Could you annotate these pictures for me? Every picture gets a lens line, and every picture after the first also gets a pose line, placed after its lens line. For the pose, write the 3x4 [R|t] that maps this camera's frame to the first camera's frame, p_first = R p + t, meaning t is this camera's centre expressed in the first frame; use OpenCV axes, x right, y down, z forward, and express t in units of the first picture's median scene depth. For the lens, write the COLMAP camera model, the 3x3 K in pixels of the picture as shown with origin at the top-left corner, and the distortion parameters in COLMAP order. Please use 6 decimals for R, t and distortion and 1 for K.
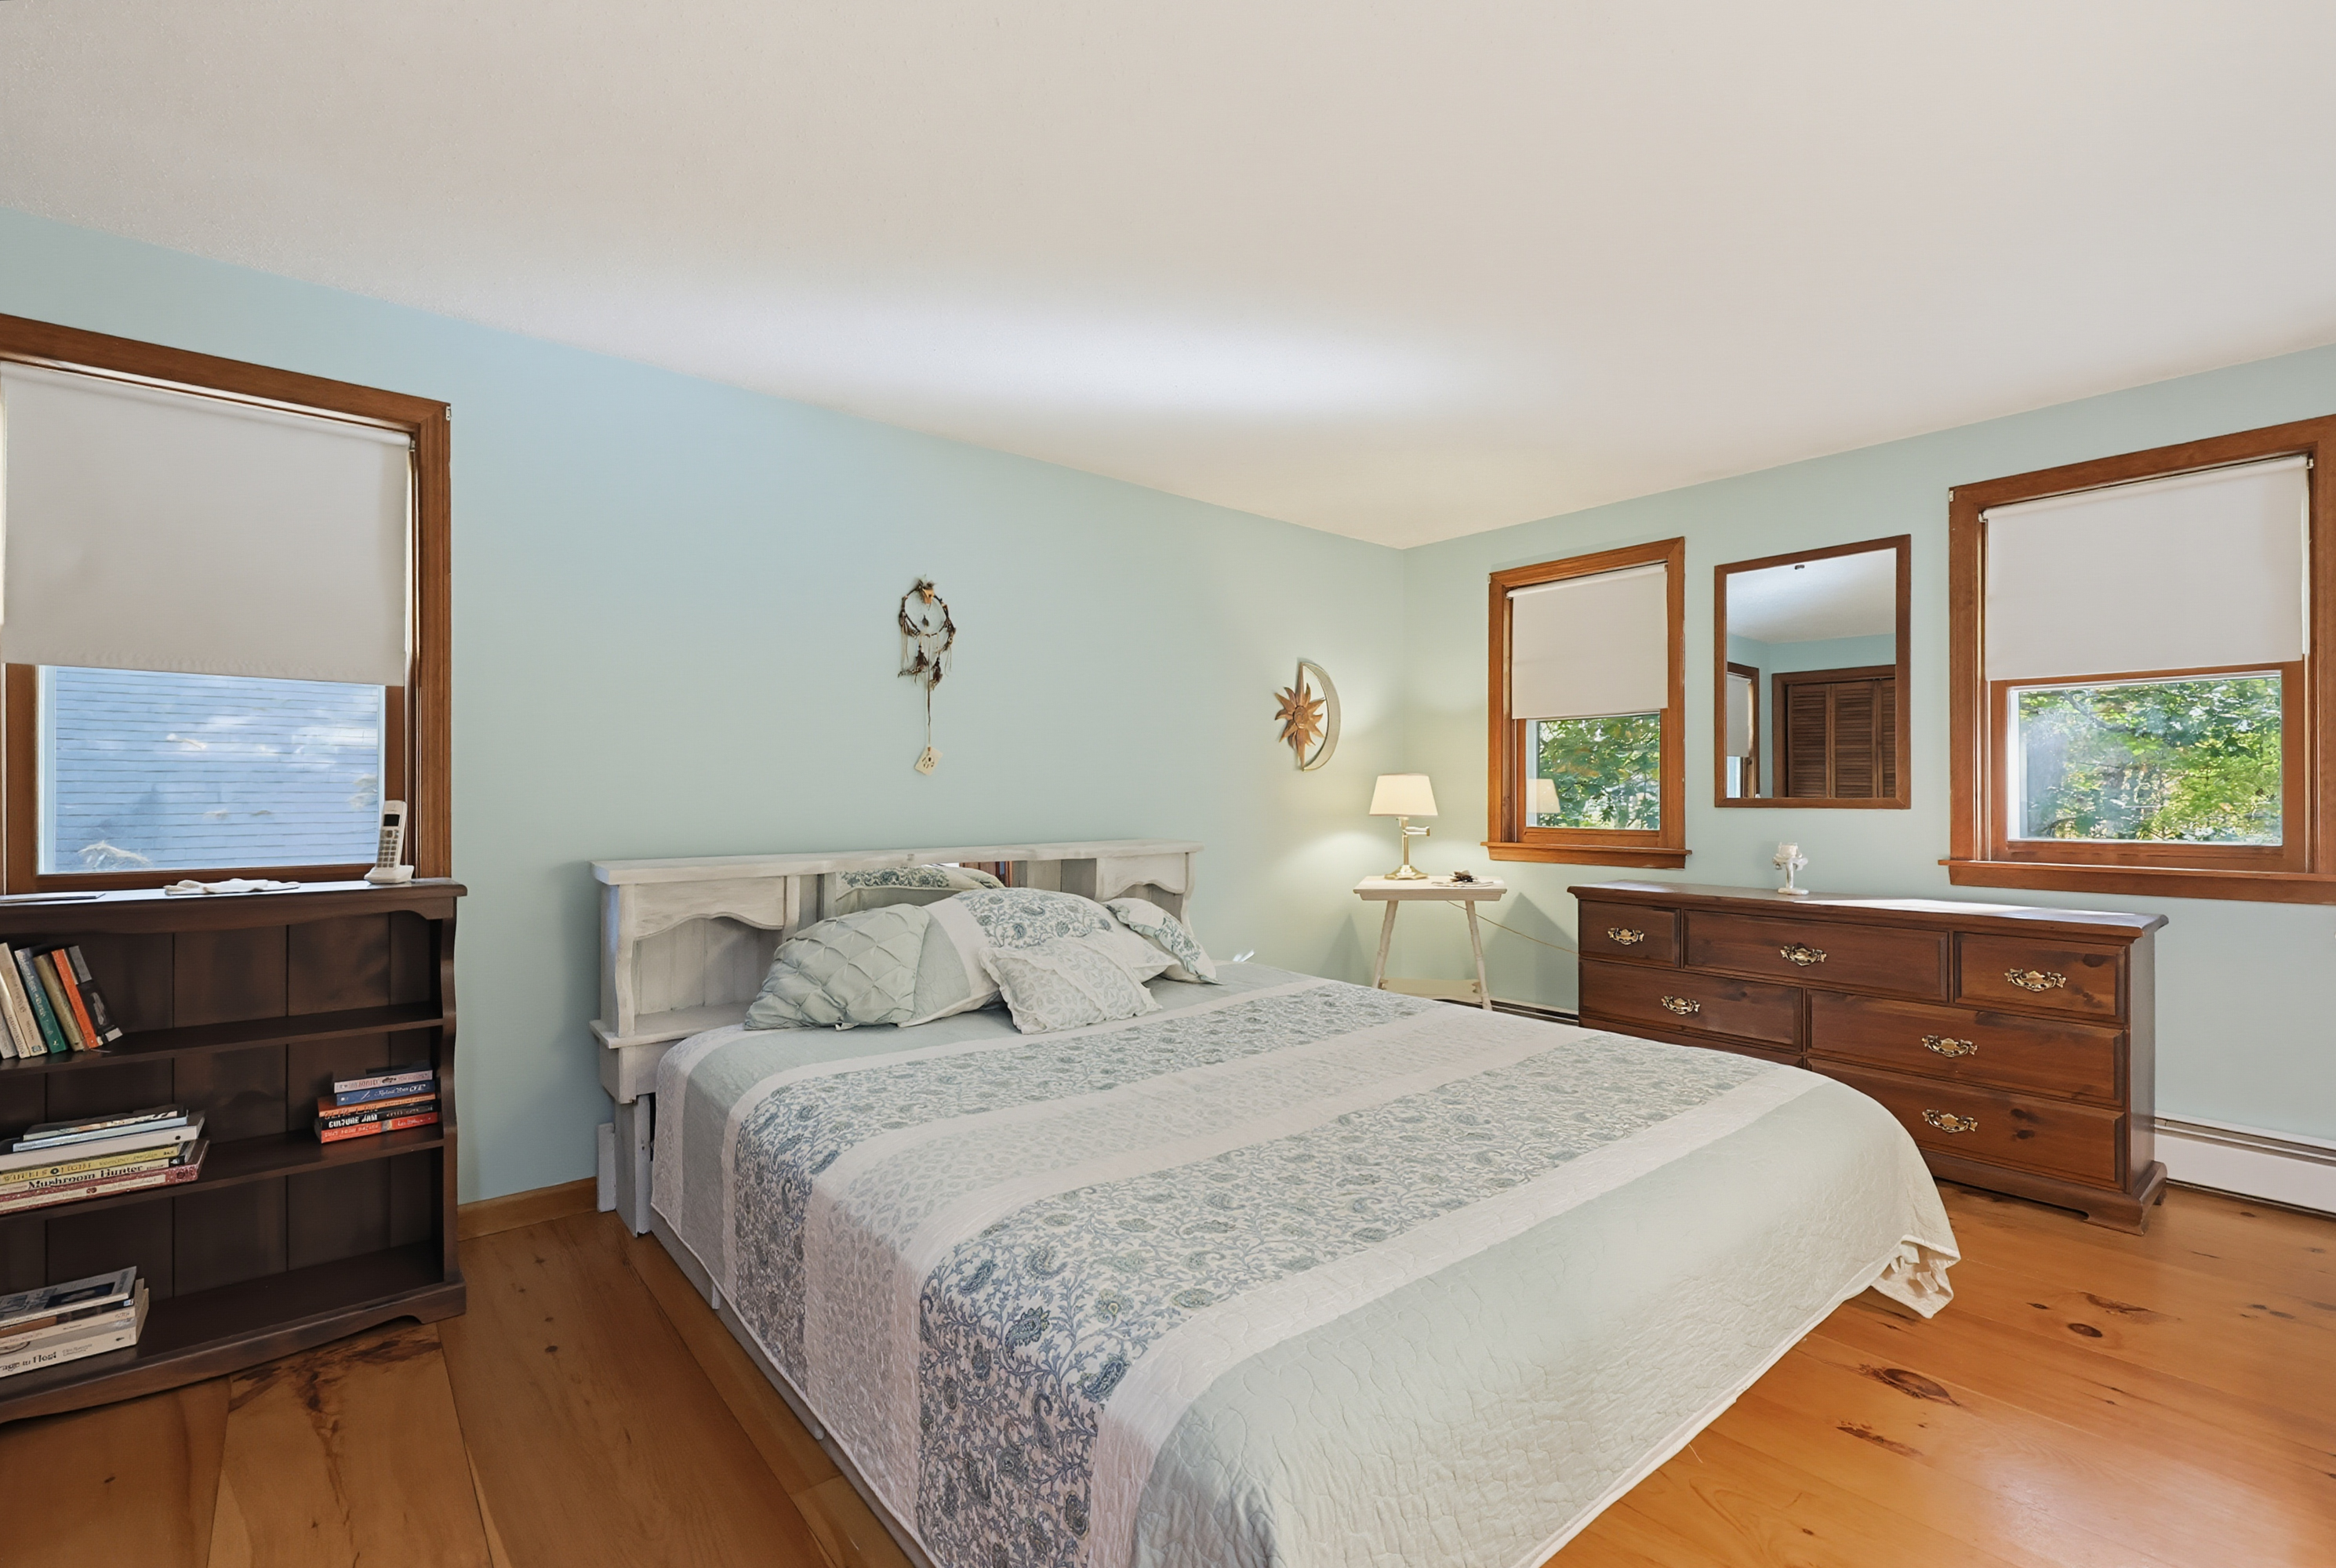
lens RADIAL K [[1022.7, 0, 1163.5], [0, 1022.7, 788.7], [0, 0, 1]] dist [0.000152, -0.000041]
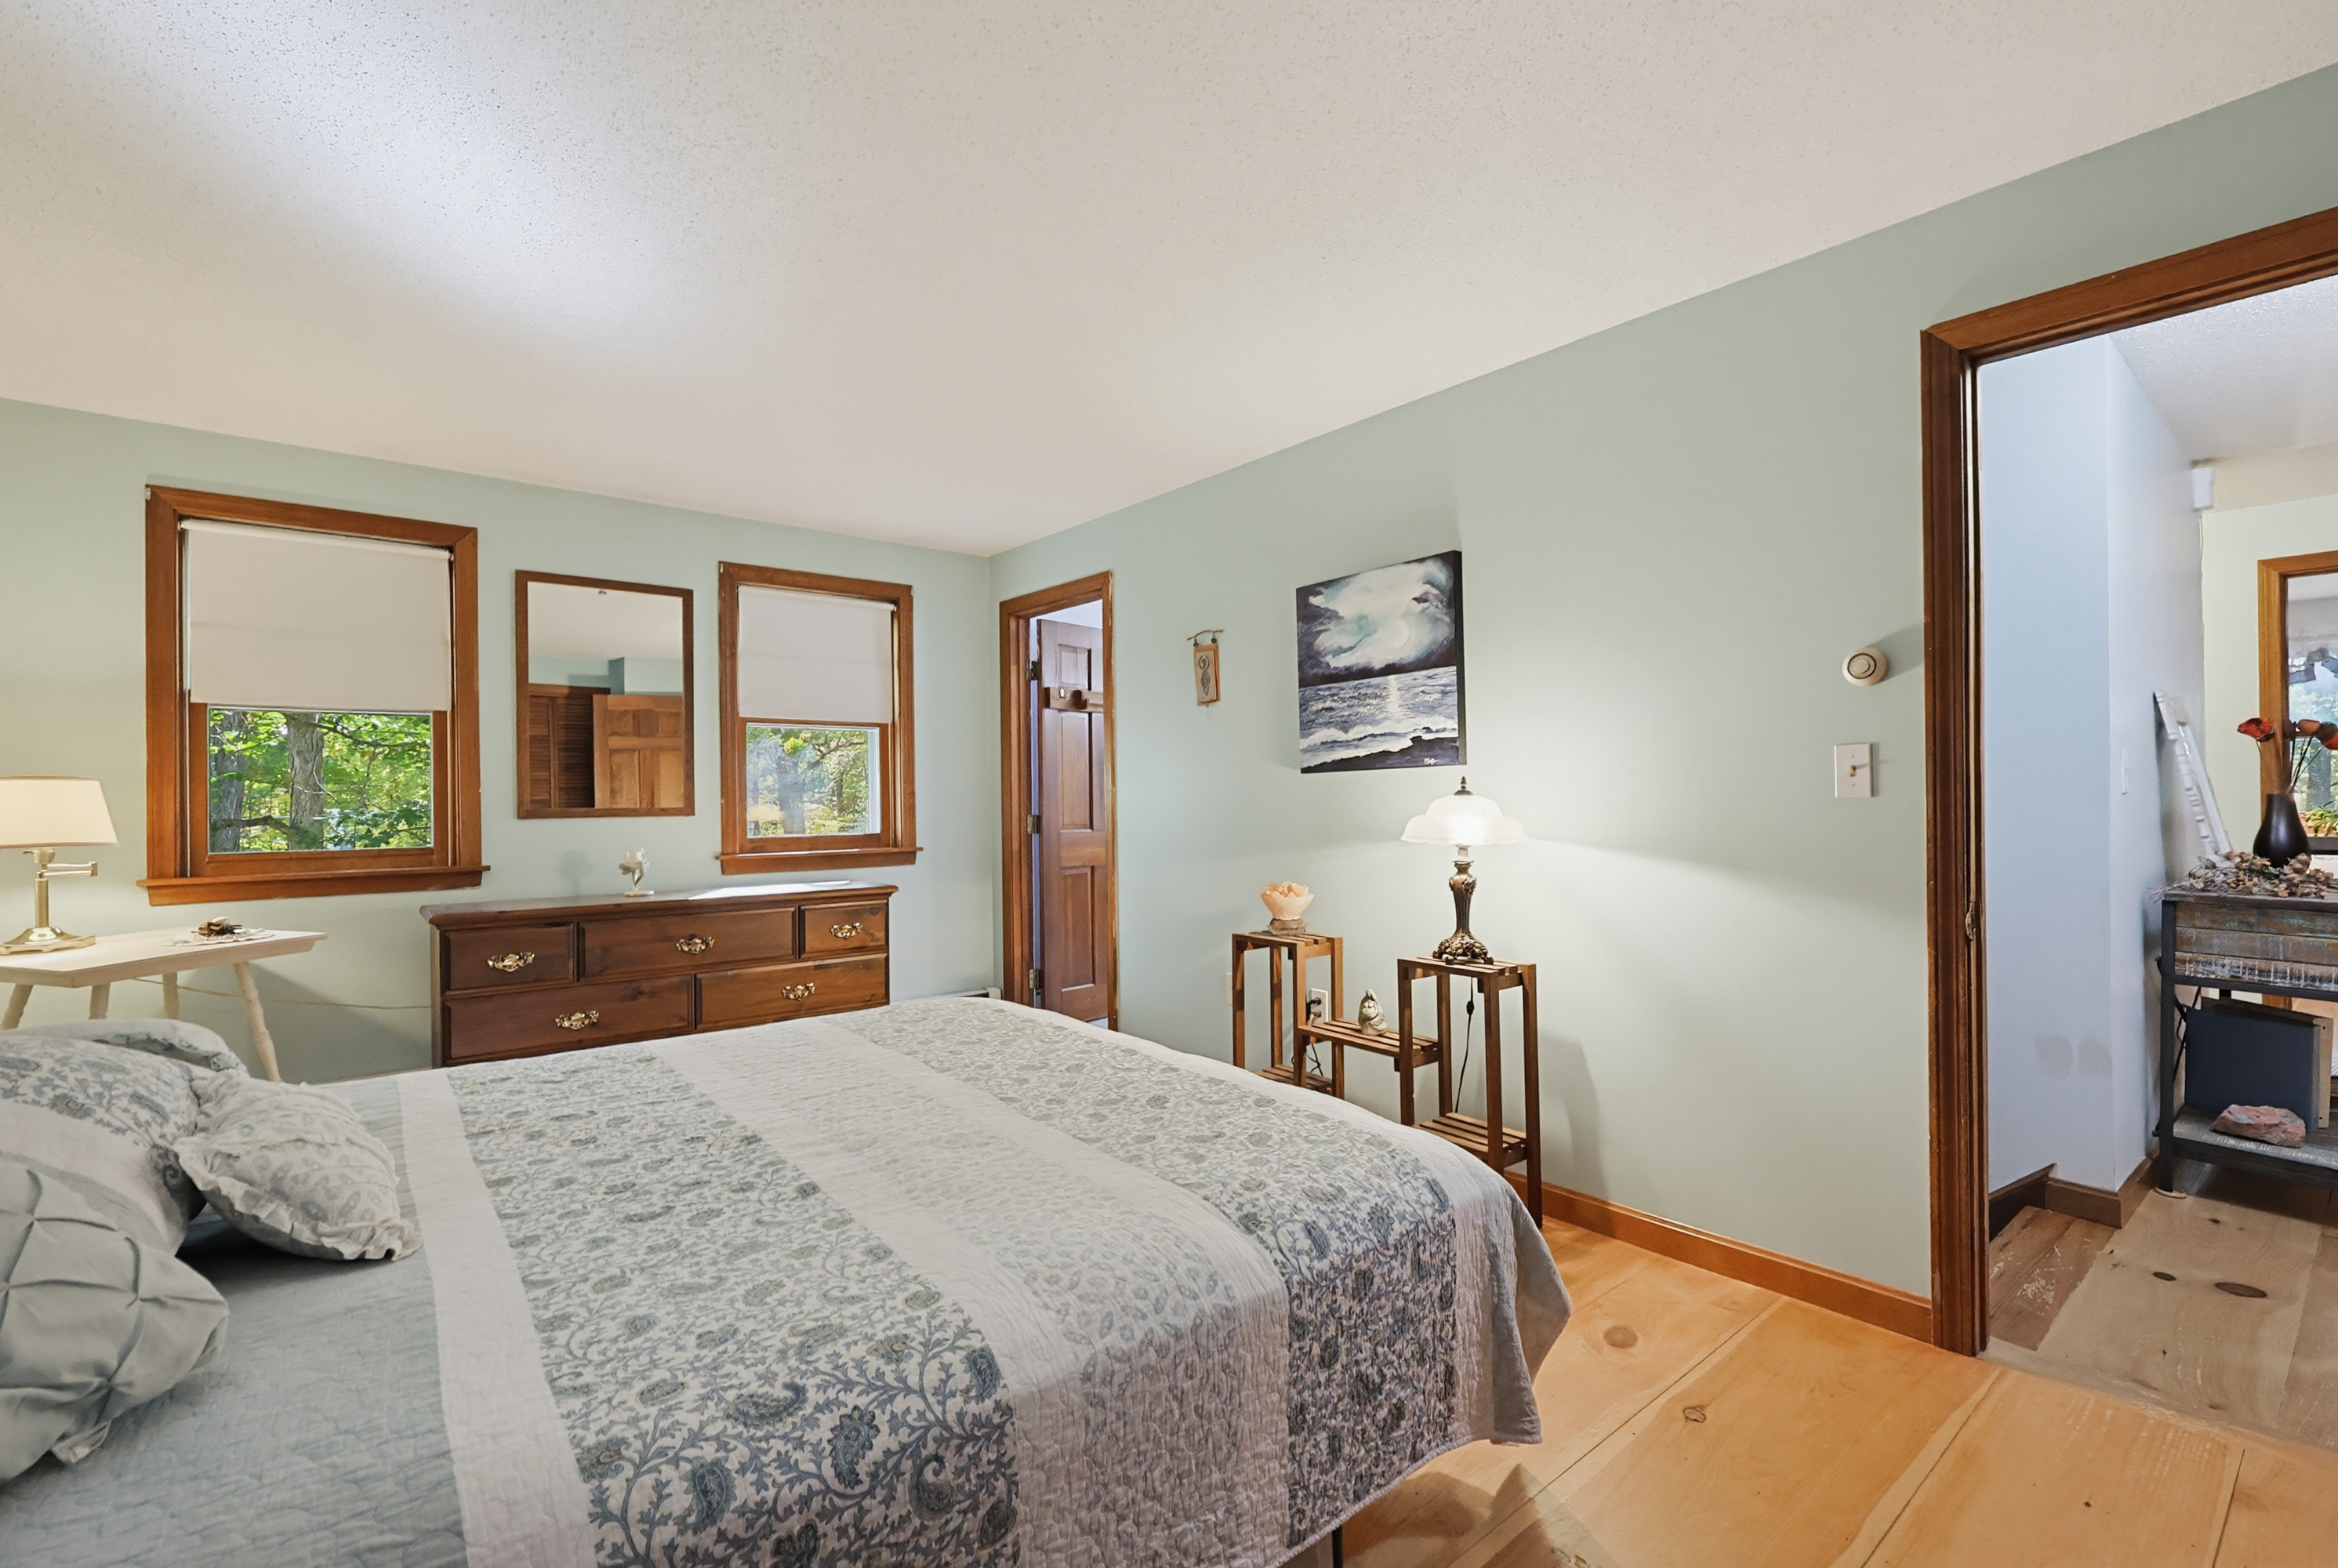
lens RADIAL K [[1023.6, 0, 1164.5], [0, 1023.6, 788.7], [0, 0, 1]] dist [0.000152, -0.000041]
pose [[0.009718, 0.009455, 0.999908, -0.599241], [0.004959, 0.999943, -0.009504, 0.002498], [-0.999940, 0.005050, 0.009671, 0.537148]]
